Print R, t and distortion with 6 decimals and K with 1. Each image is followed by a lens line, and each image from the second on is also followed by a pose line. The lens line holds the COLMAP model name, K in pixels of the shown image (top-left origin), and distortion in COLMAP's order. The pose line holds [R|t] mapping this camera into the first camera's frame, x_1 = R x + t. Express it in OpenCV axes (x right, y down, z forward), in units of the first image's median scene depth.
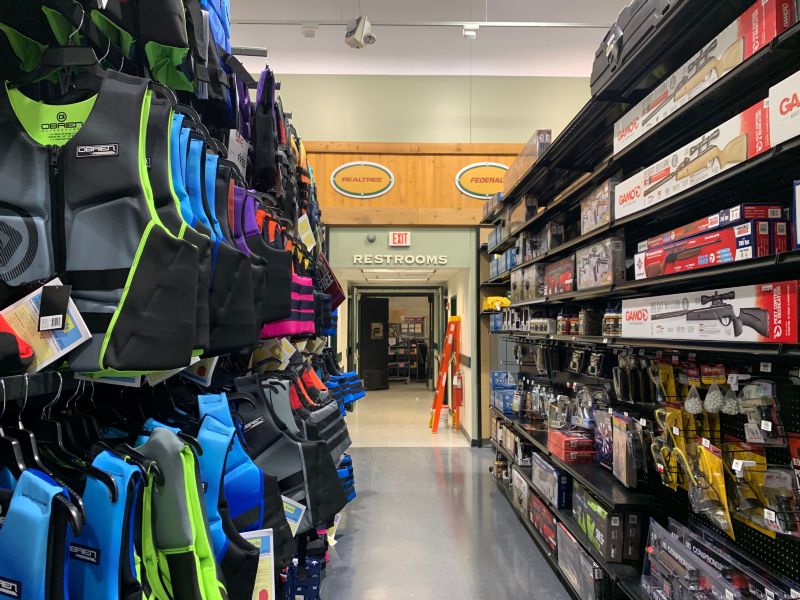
lens RADIAL K [[612.8, 0, 400.2], [0, 612.8, 300.3], [0, 0, 1]] dist [0.018850, -0.008456]
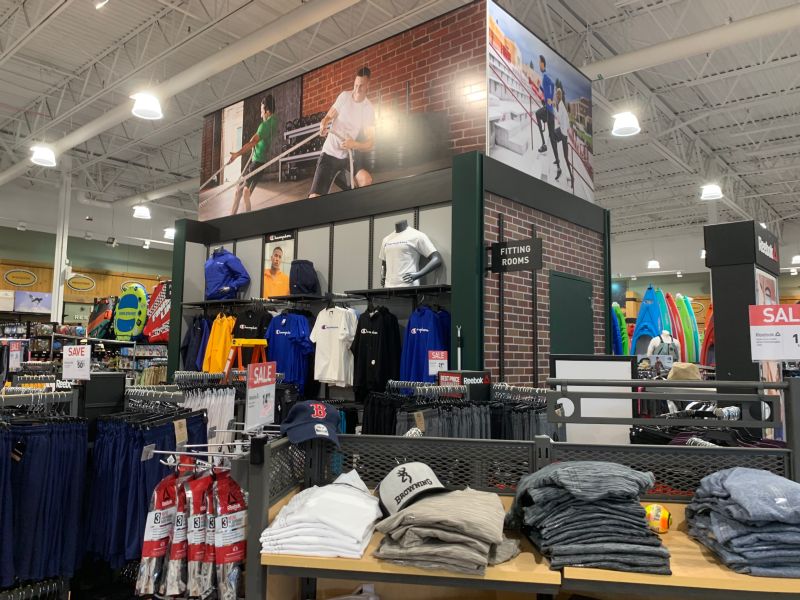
lens RADIAL K [[612.8, 0, 400.8], [0, 612.8, 296.9], [0, 0, 1]] dist [0.018850, -0.008456]
pose [[0.661979, 0.074849, 0.745776, -0.996240], [-0.044587, 0.997172, -0.060503, -0.057140], [-0.748195, 0.006799, 0.663444, -1.456222]]
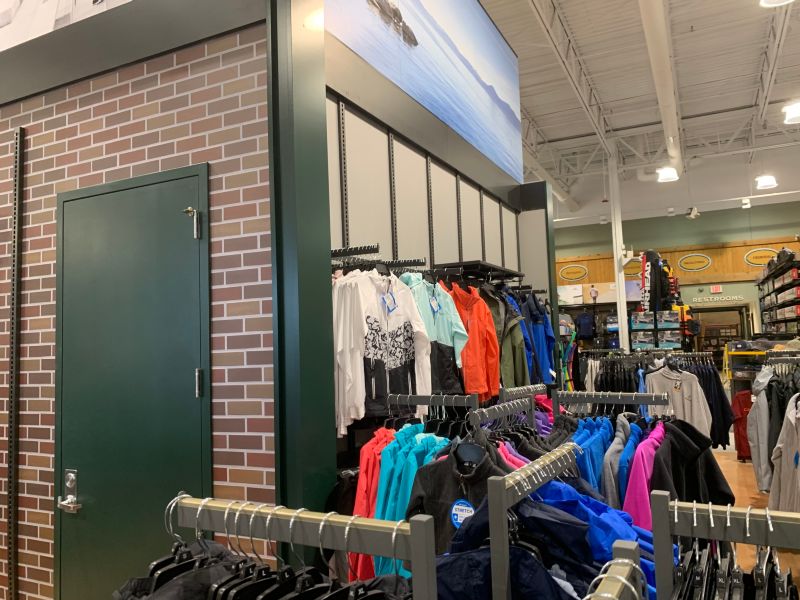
lens RADIAL K [[612.8, 0, 402.5], [0, 612.8, 297.9], [0, 0, 1]] dist [0.018850, -0.008456]
pose [[0.889382, -0.068700, -0.451973, -0.005461], [0.057841, 0.997609, -0.037819, -0.052452], [0.453491, 0.007493, 0.891229, -1.346300]]
